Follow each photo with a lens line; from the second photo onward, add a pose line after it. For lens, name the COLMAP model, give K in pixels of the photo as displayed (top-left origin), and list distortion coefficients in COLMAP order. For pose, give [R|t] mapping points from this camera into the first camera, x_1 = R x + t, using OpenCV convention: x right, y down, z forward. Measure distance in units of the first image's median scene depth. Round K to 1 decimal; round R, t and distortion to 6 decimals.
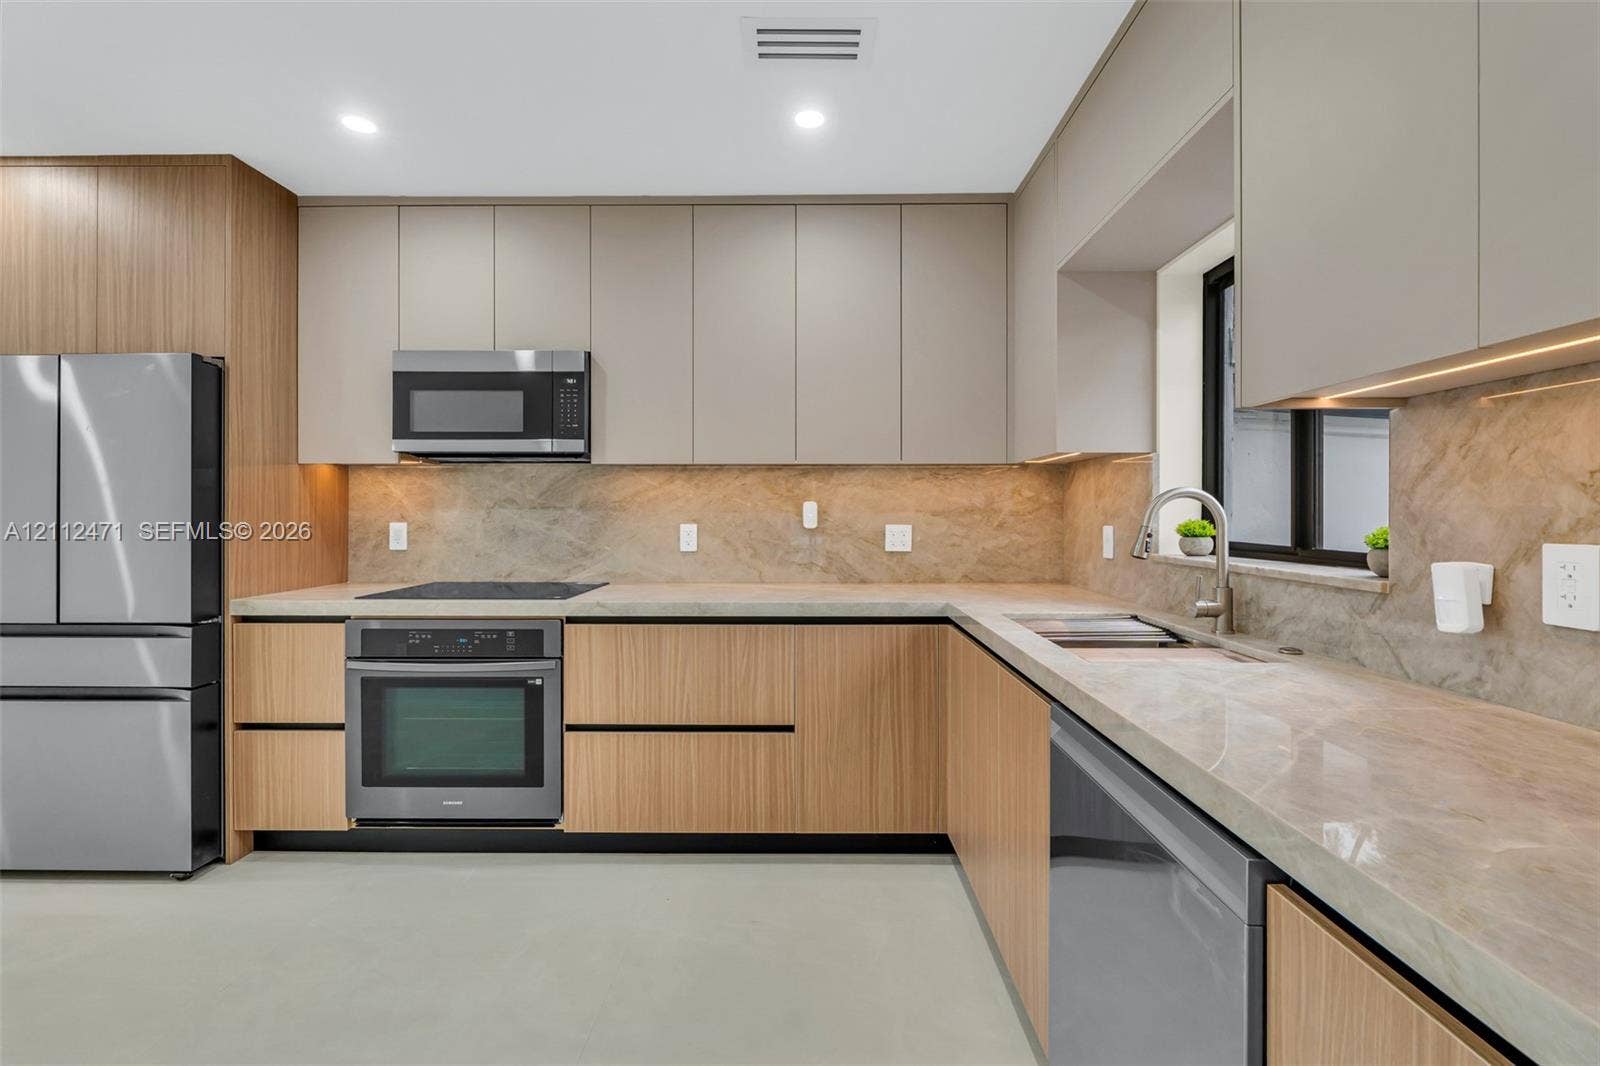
lens RADIAL K [[674.1, 0, 799.2], [0, 674.1, 514.5], [0, 0, 1]] dist [-0.002229, -0.000288]
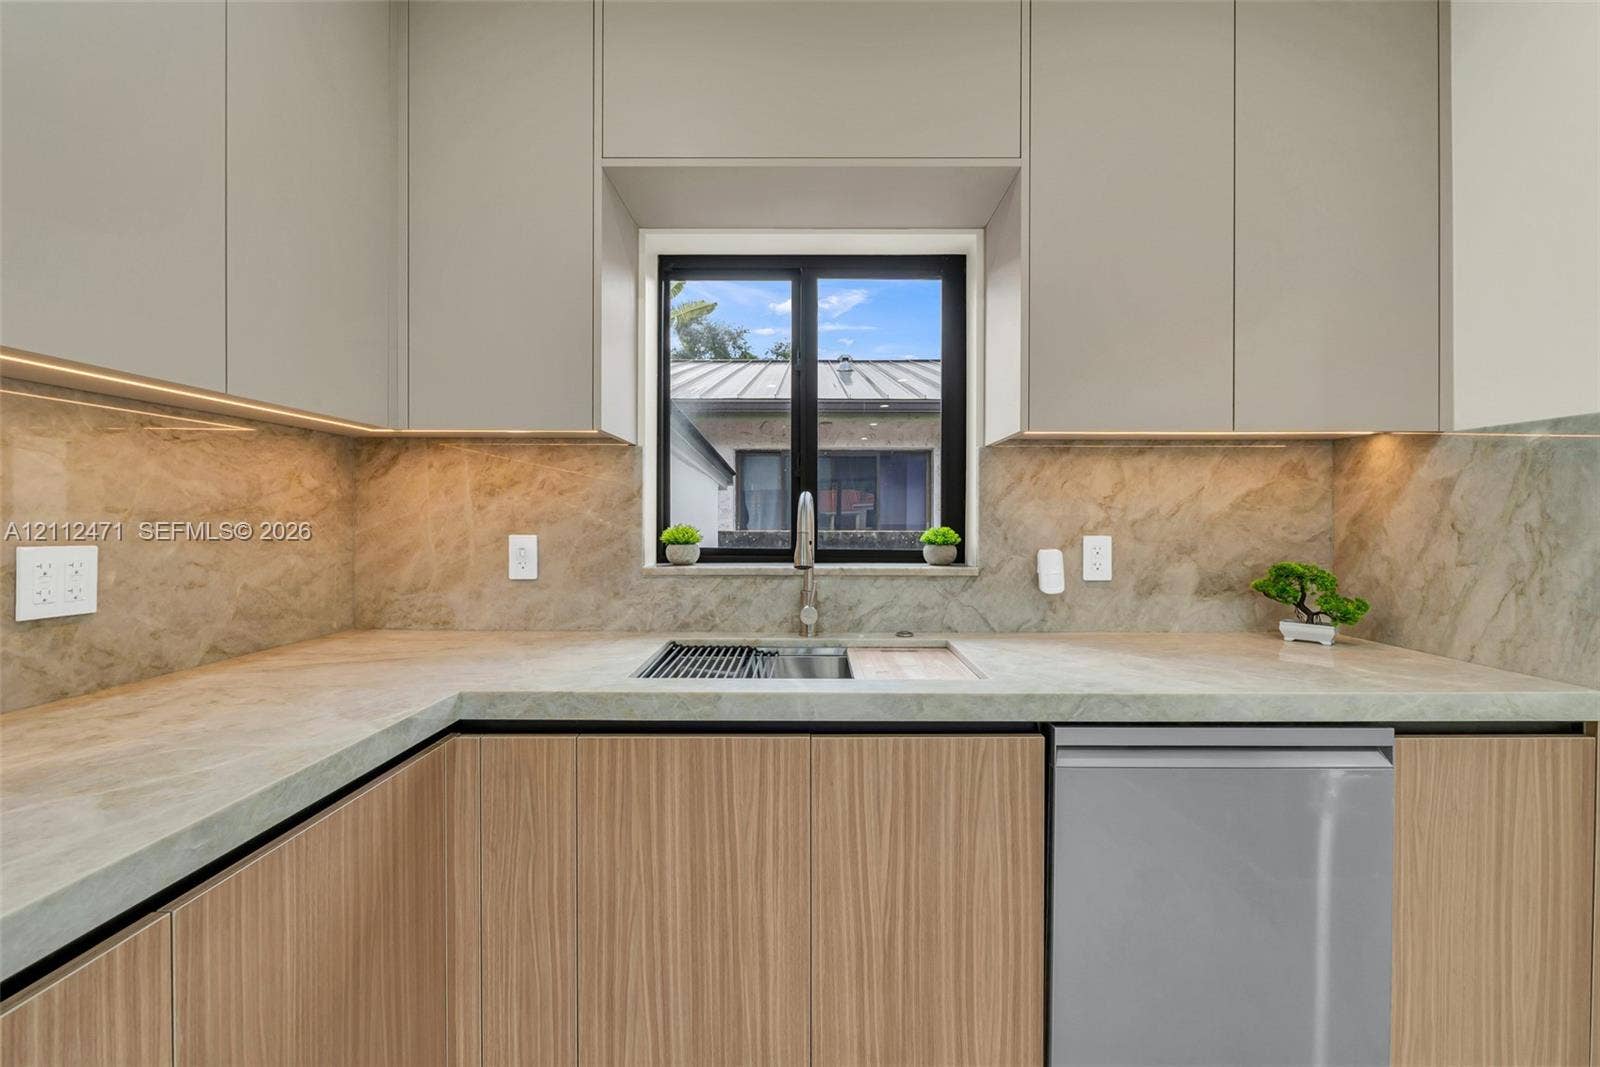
lens RADIAL K [[672.3, 0, 814.7], [0, 672.3, 527.5], [0, 0, 1]] dist [-0.003016, -0.000295]
pose [[-0.010440, -0.011791, 0.999876, -0.283204], [-0.001235, 0.999930, 0.011779, -0.000123], [-0.999945, -0.001112, -0.010454, 0.722413]]
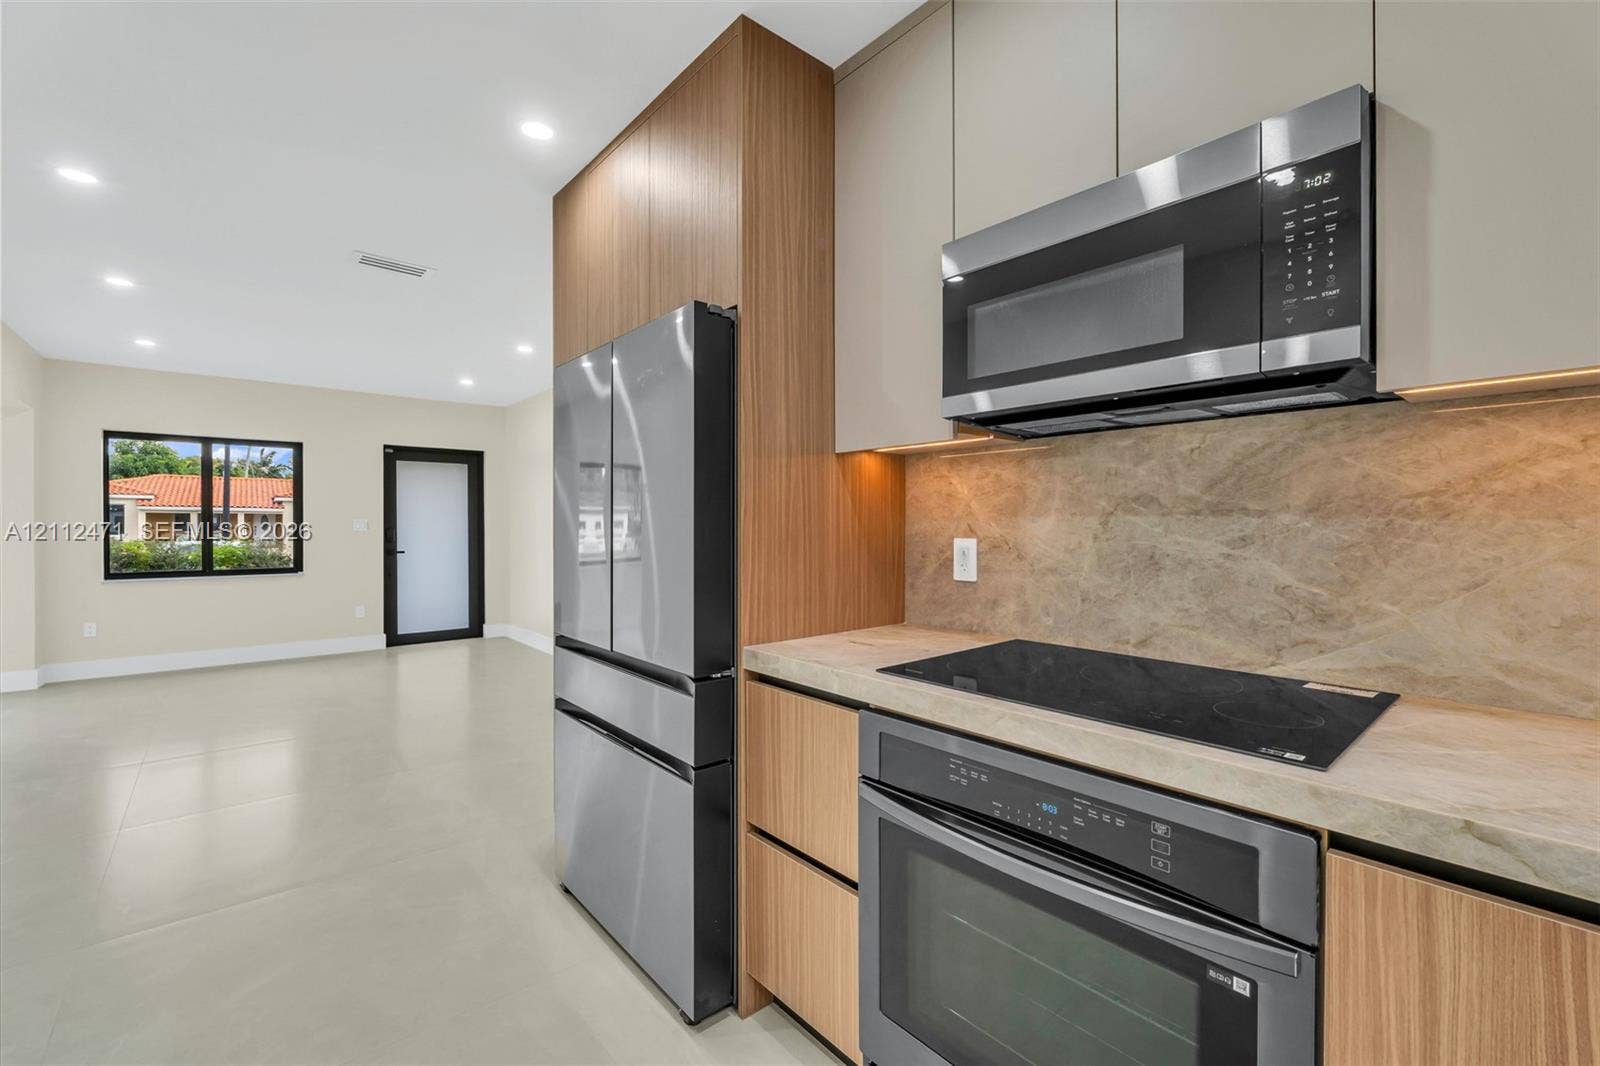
lens RADIAL K [[672.3, 0, 814.7], [0, 672.3, 527.0], [0, 0, 1]] dist [-0.003016, -0.000295]
pose [[0.669387, 0.002219, -0.742911, -0.267747], [-0.000481, 0.999997, 0.002553, -0.000617], [0.742914, -0.001352, 0.669386, 0.576771]]
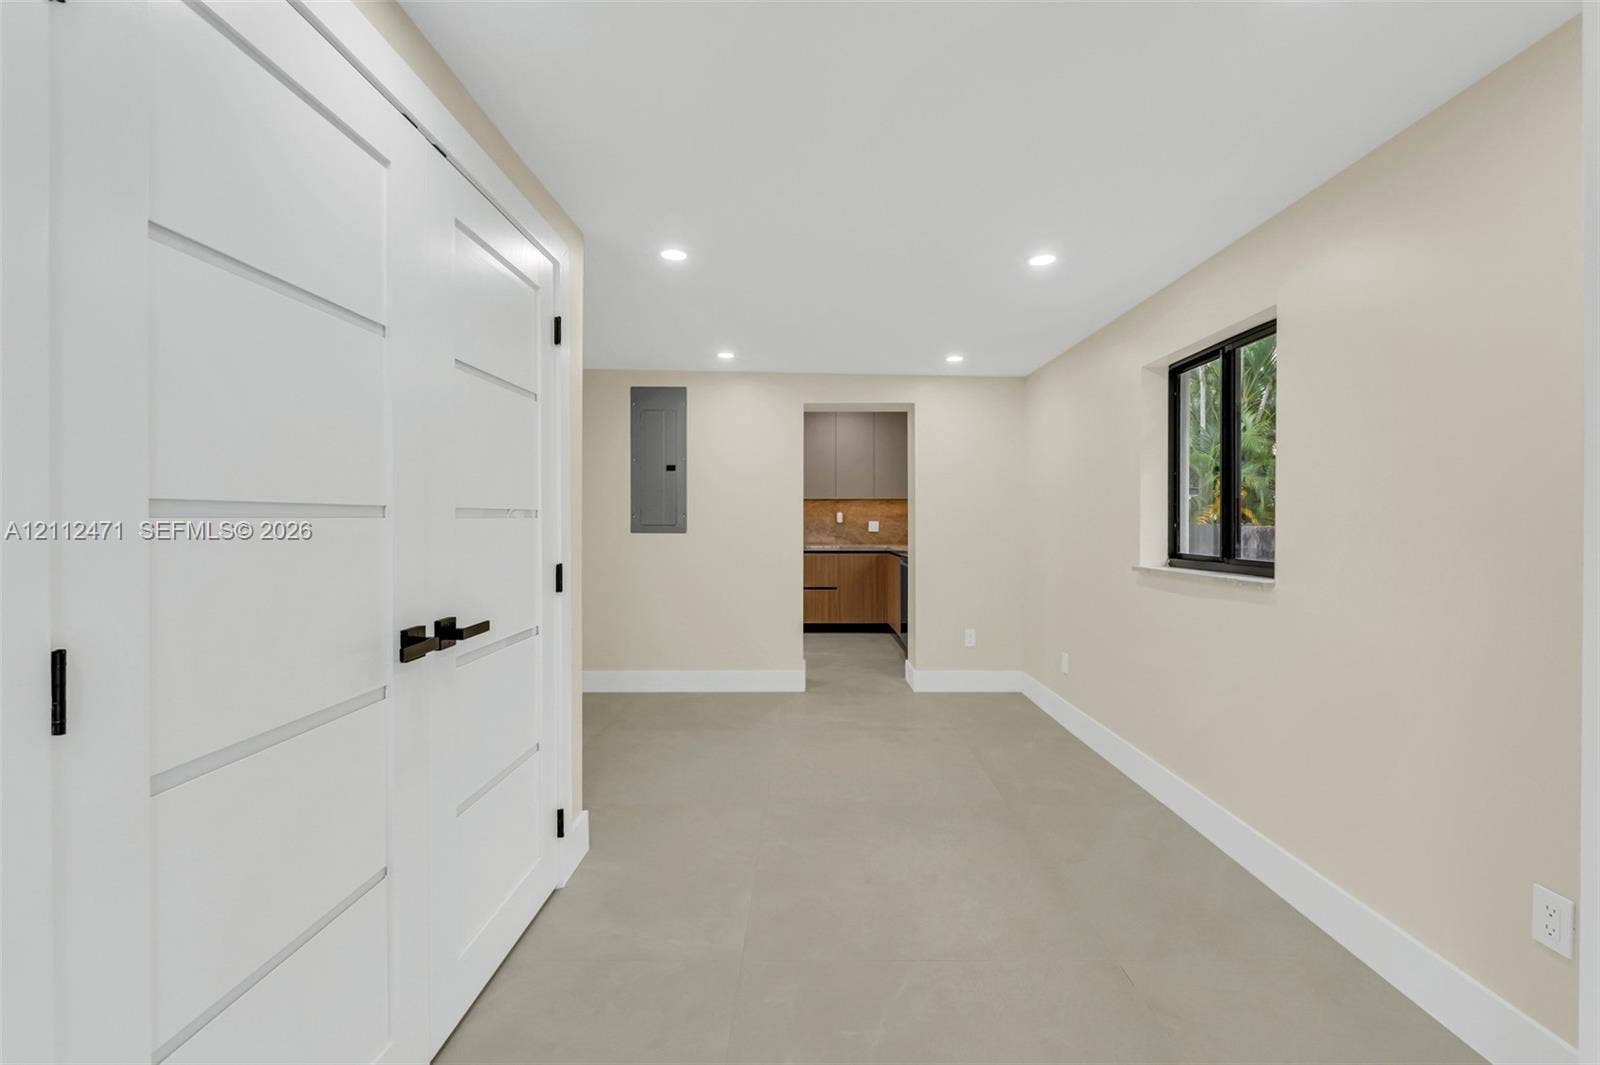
lens RADIAL K [[672.3, 0, 814.7], [0, 672.3, 526.5], [0, 0, 1]] dist [-0.003016, -0.000295]
pose [[0.999554, 0.004383, 0.029539, -0.191673], [-0.004281, 0.999985, -0.003531, 0.054740], [-0.029554, 0.003402, 0.999557, -1.938036]]
